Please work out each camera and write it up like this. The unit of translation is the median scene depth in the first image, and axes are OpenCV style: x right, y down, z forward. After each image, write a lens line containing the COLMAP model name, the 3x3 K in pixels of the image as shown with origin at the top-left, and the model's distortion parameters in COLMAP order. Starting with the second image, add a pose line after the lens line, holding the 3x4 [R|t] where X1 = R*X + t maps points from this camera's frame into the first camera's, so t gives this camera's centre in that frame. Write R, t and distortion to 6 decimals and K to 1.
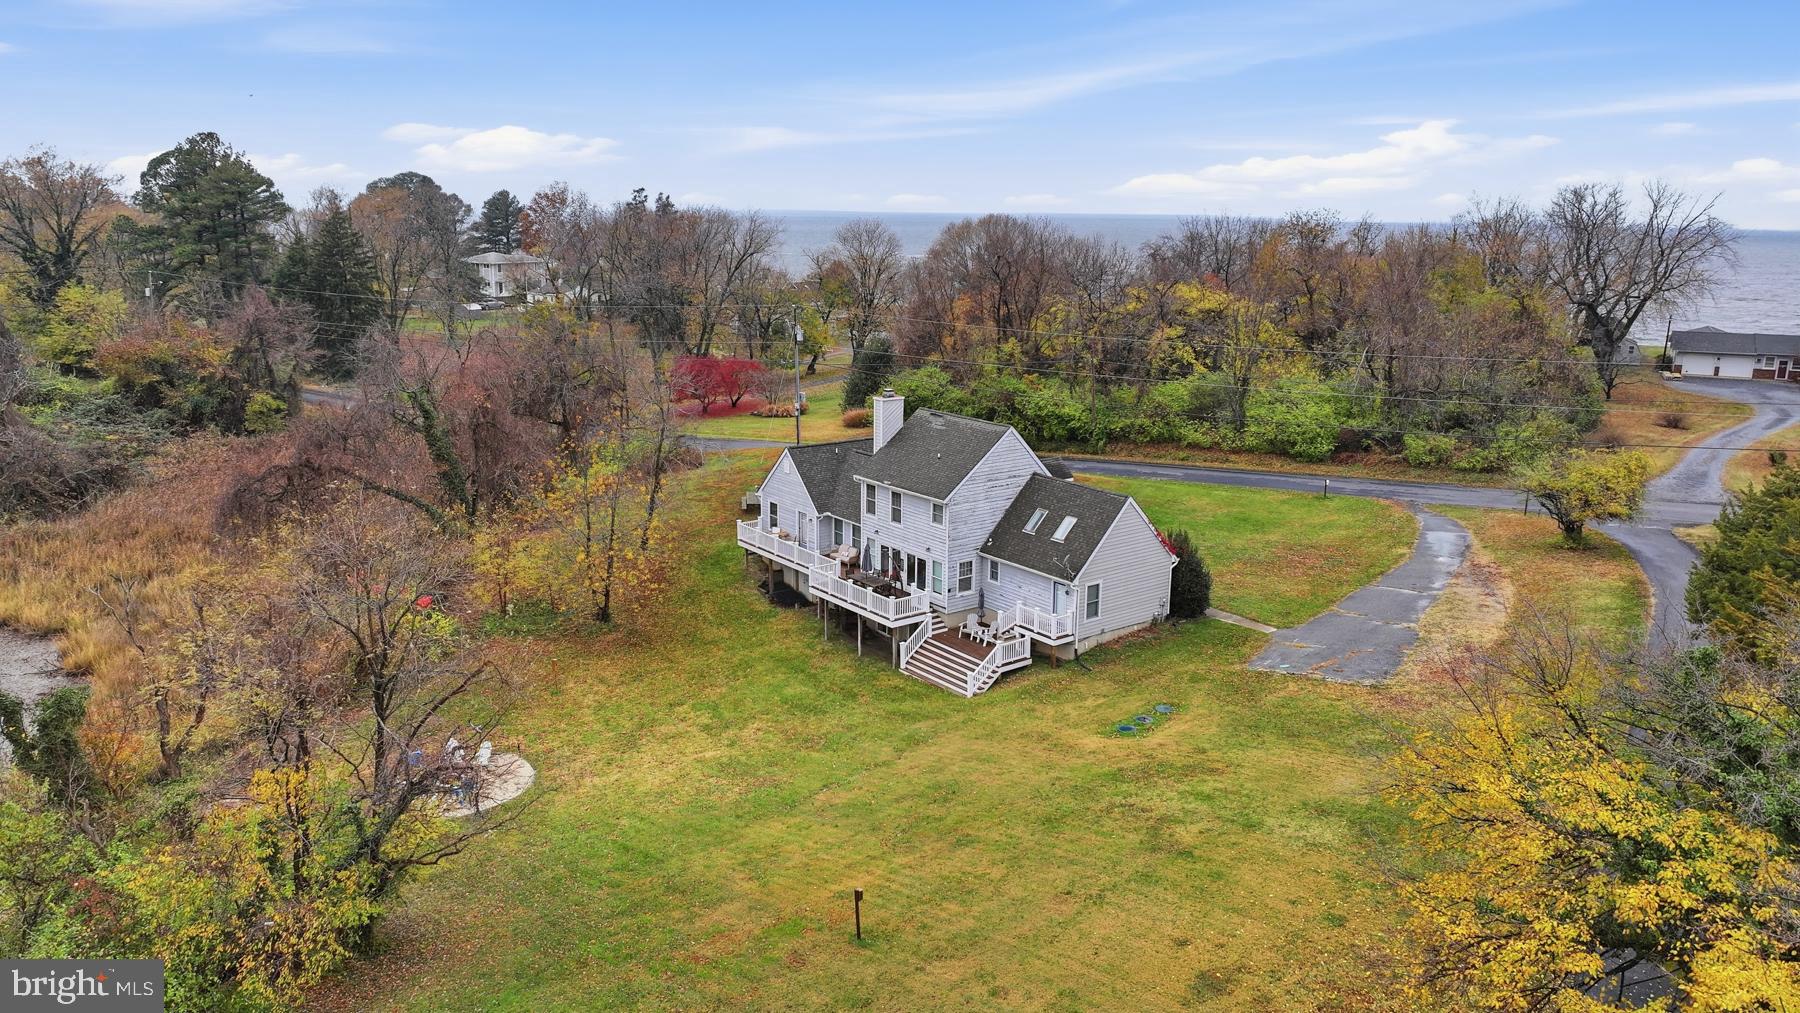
lens RADIAL K [[1272.4, 0, 908.1], [0, 1272.4, 496.0], [0, 0, 1]] dist [0.004474, 0.000406]
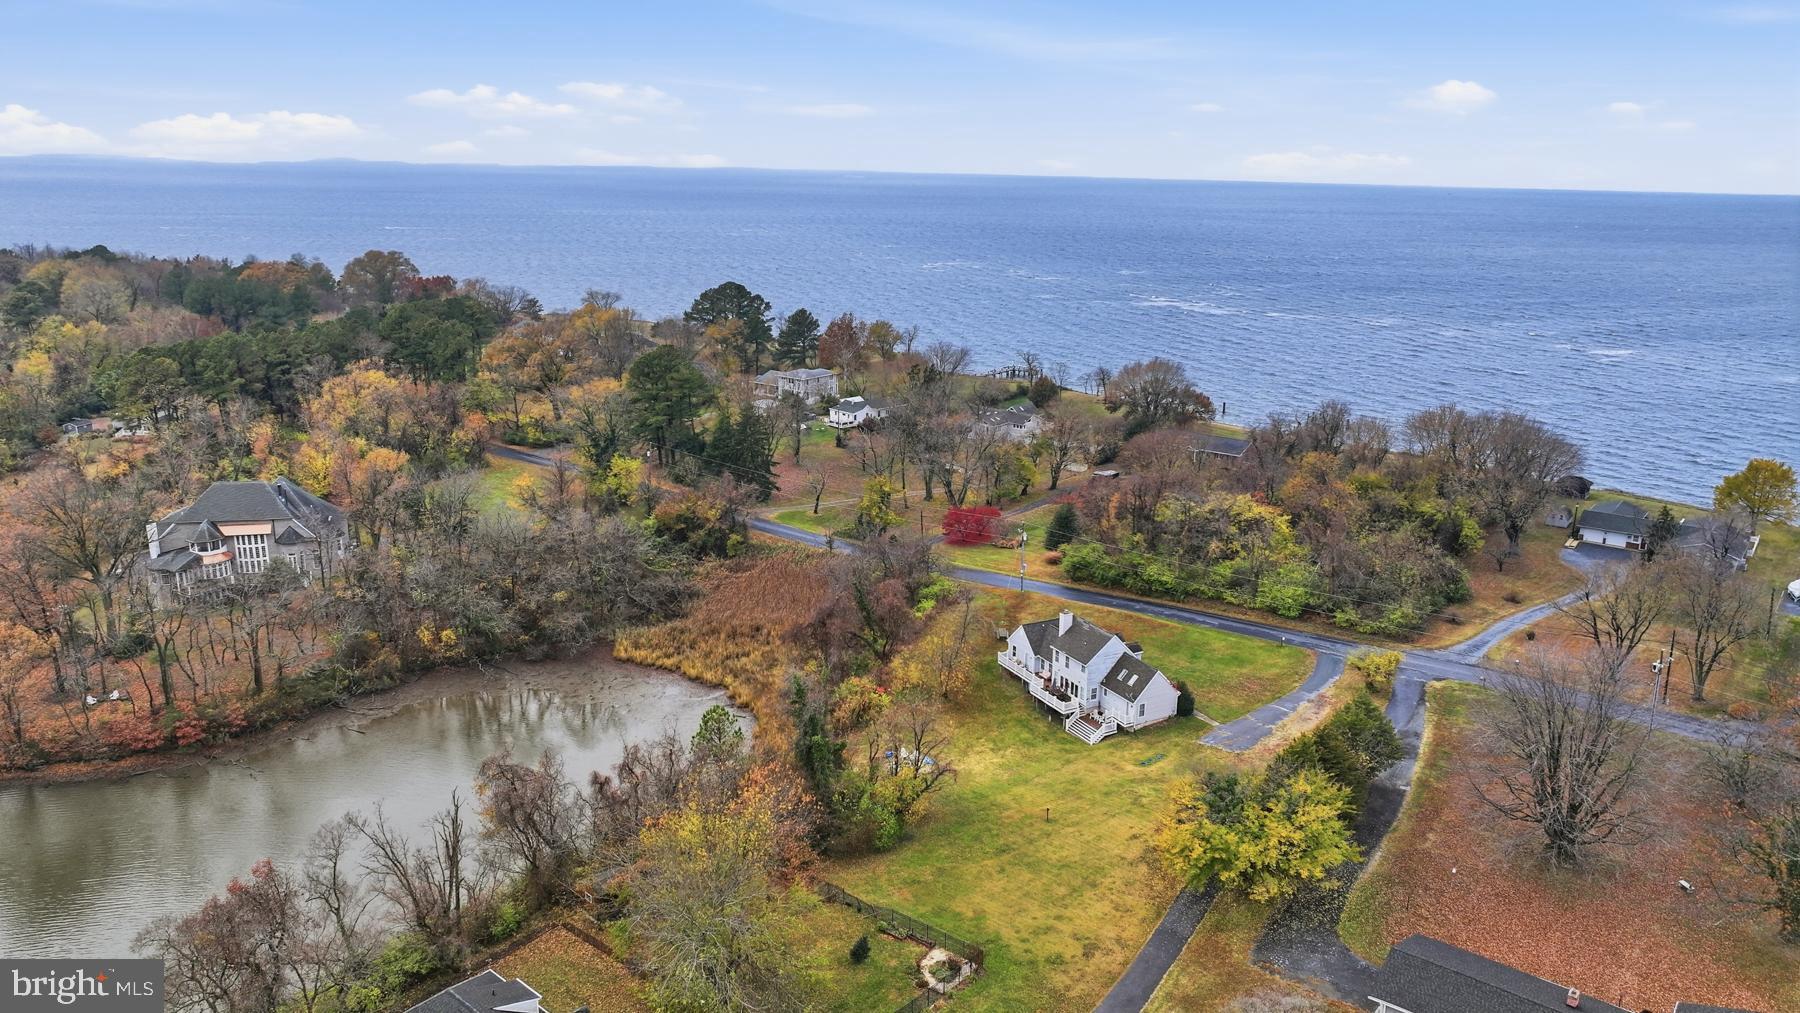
lens RADIAL K [[1272.4, 0, 908.1], [0, 1272.4, 496.0], [0, 0, 1]] dist [0.004474, 0.000406]
pose [[0.987937, 0.040729, -0.149405, 0.042895], [-0.035306, 0.998624, 0.038768, -0.414792], [0.150779, -0.033026, 0.988016, -1.534517]]
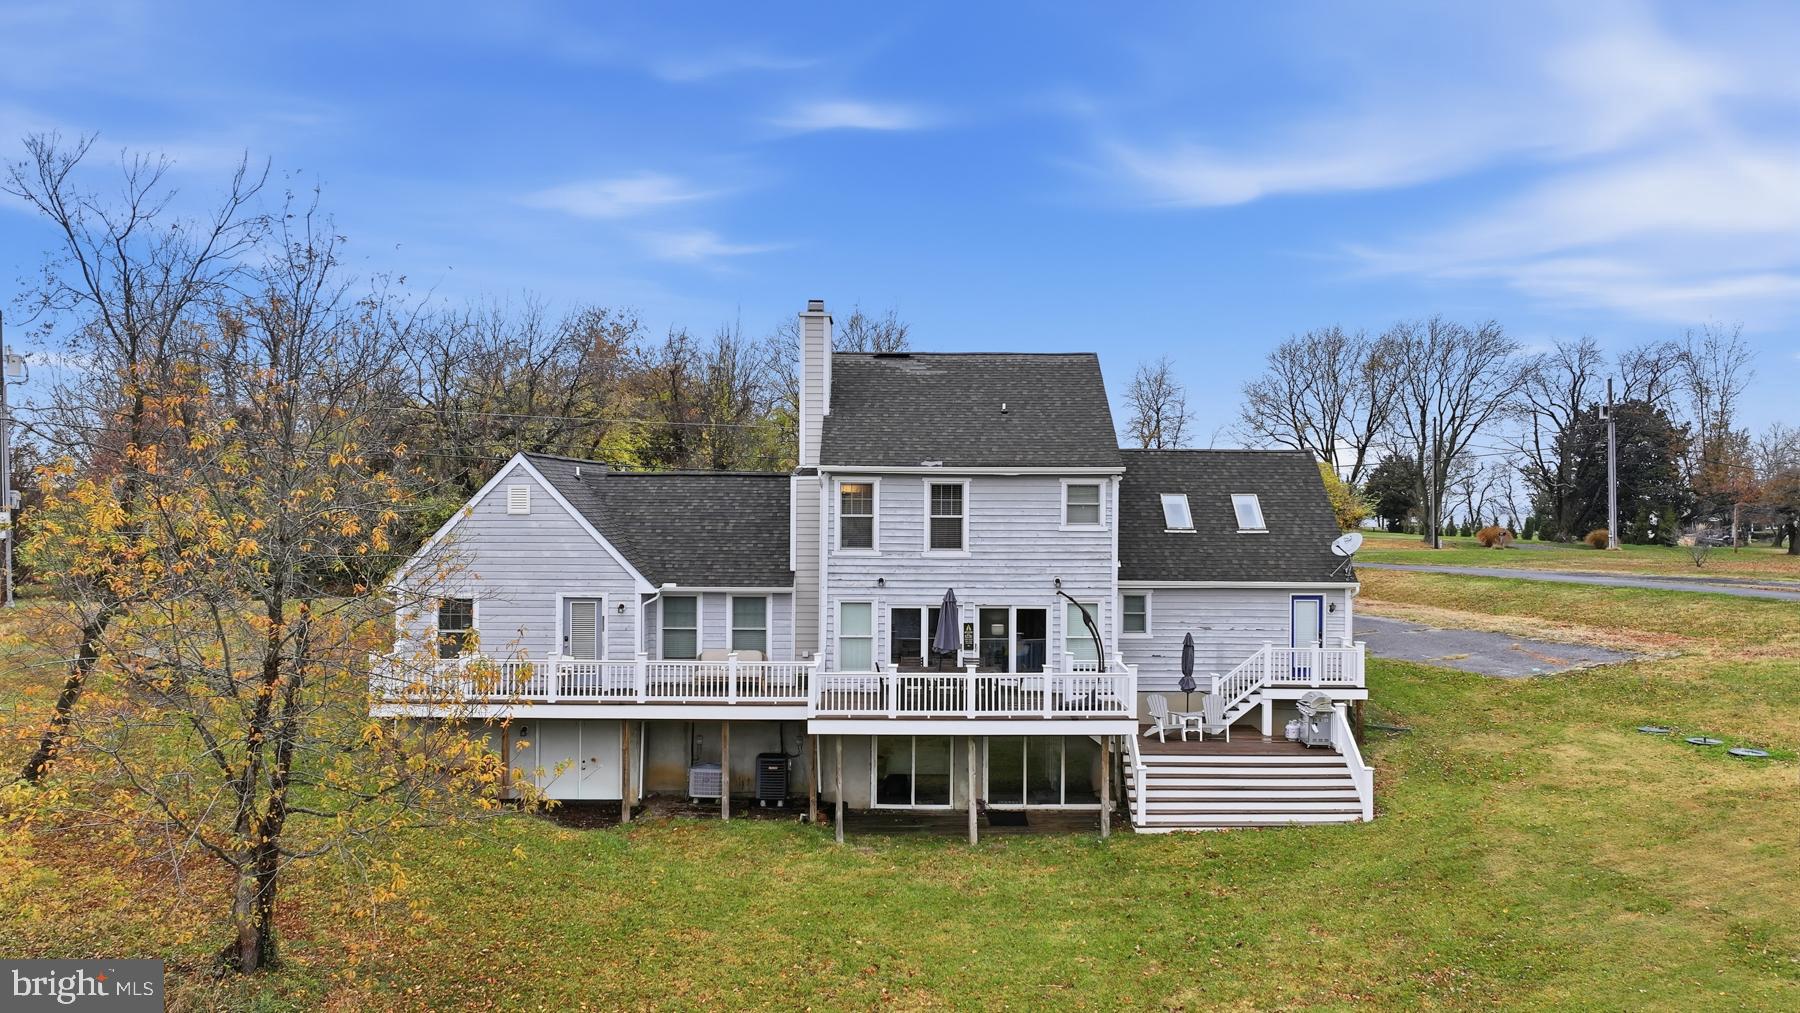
lens RADIAL K [[1272.4, 0, 908.1], [0, 1272.4, 496.0], [0, 0, 1]] dist [0.004474, 0.000406]
pose [[0.608177, -0.011706, 0.793715, -0.414508], [0.177514, 0.976575, -0.121616, 0.059496], [-0.773699, 0.214860, 0.596008, 0.758347]]
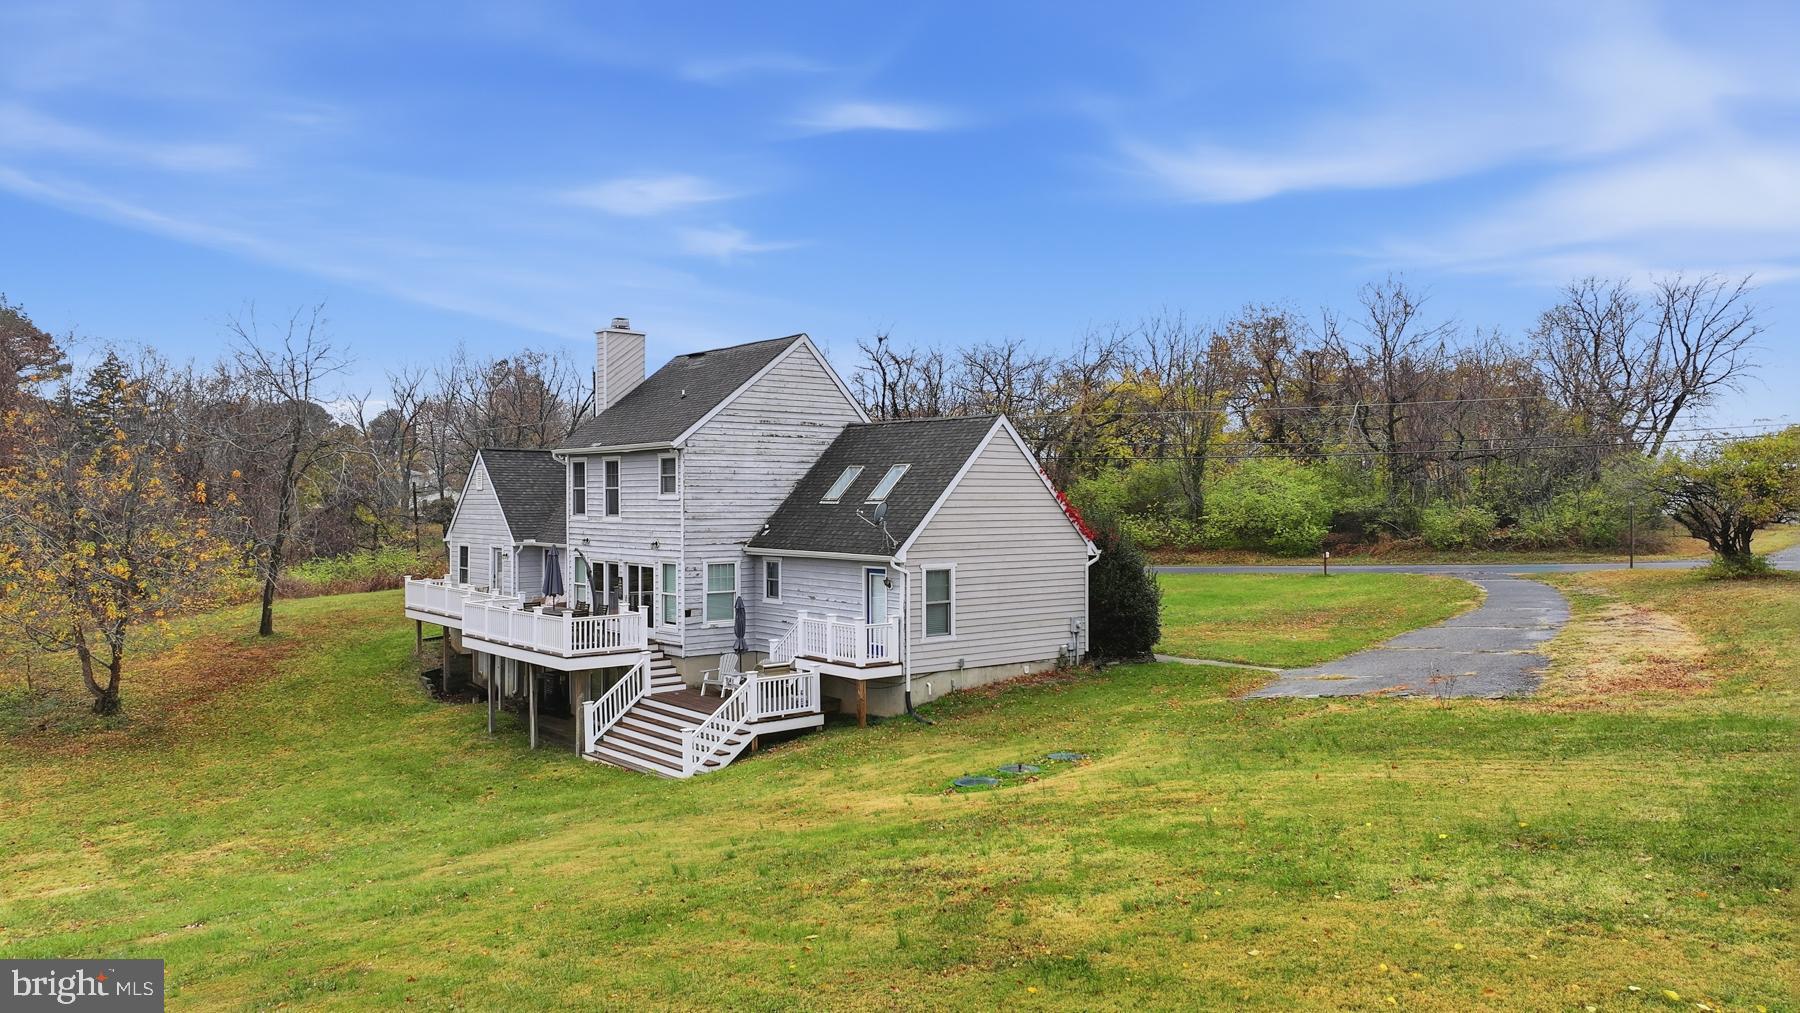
lens RADIAL K [[1272.4, 0, 908.1], [0, 1272.4, 496.0], [0, 0, 1]] dist [0.004474, 0.000406]
pose [[0.999367, -0.013562, 0.032890, 0.110794], [0.020547, 0.974735, -0.222417, 0.150262], [-0.029042, 0.222952, 0.974397, 0.453629]]
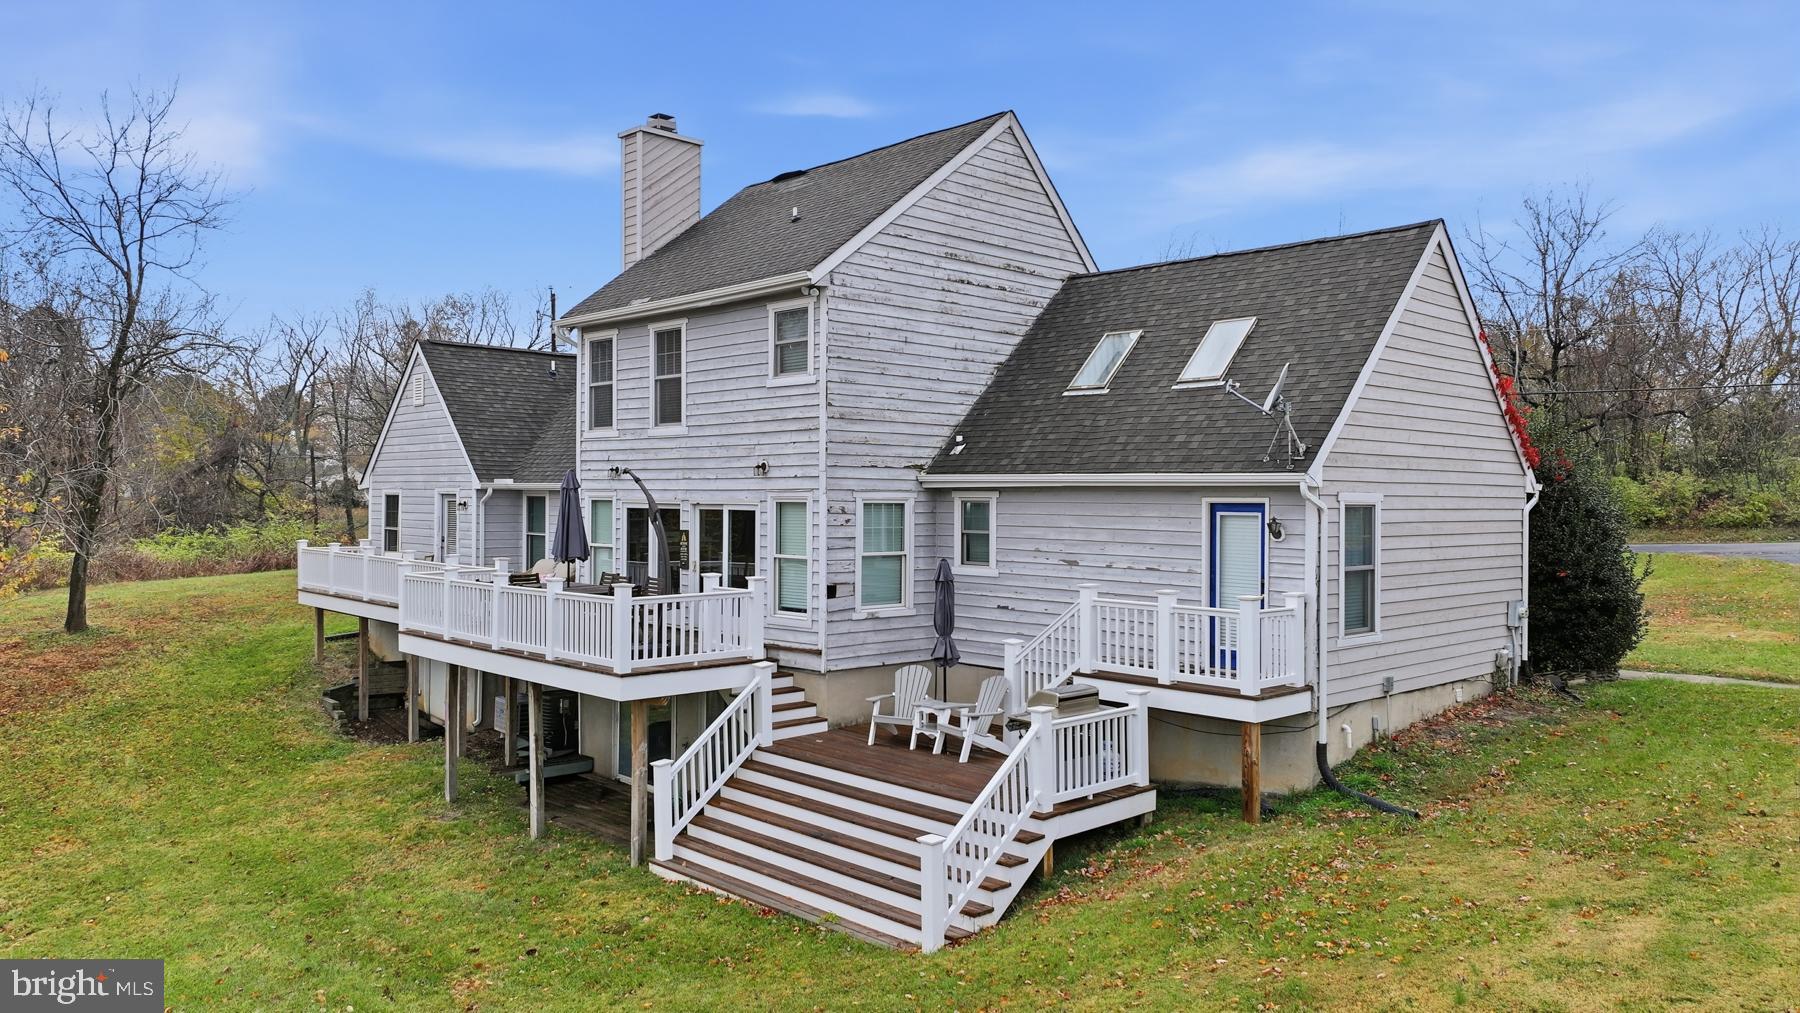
lens RADIAL K [[1272.4, 0, 908.1], [0, 1272.4, 496.0], [0, 0, 1]] dist [0.004474, 0.000406]
pose [[0.994879, -0.005204, 0.100937, 0.020316], [0.027391, 0.975182, -0.219705, 0.119561], [-0.097288, 0.221344, 0.970331, 0.708445]]
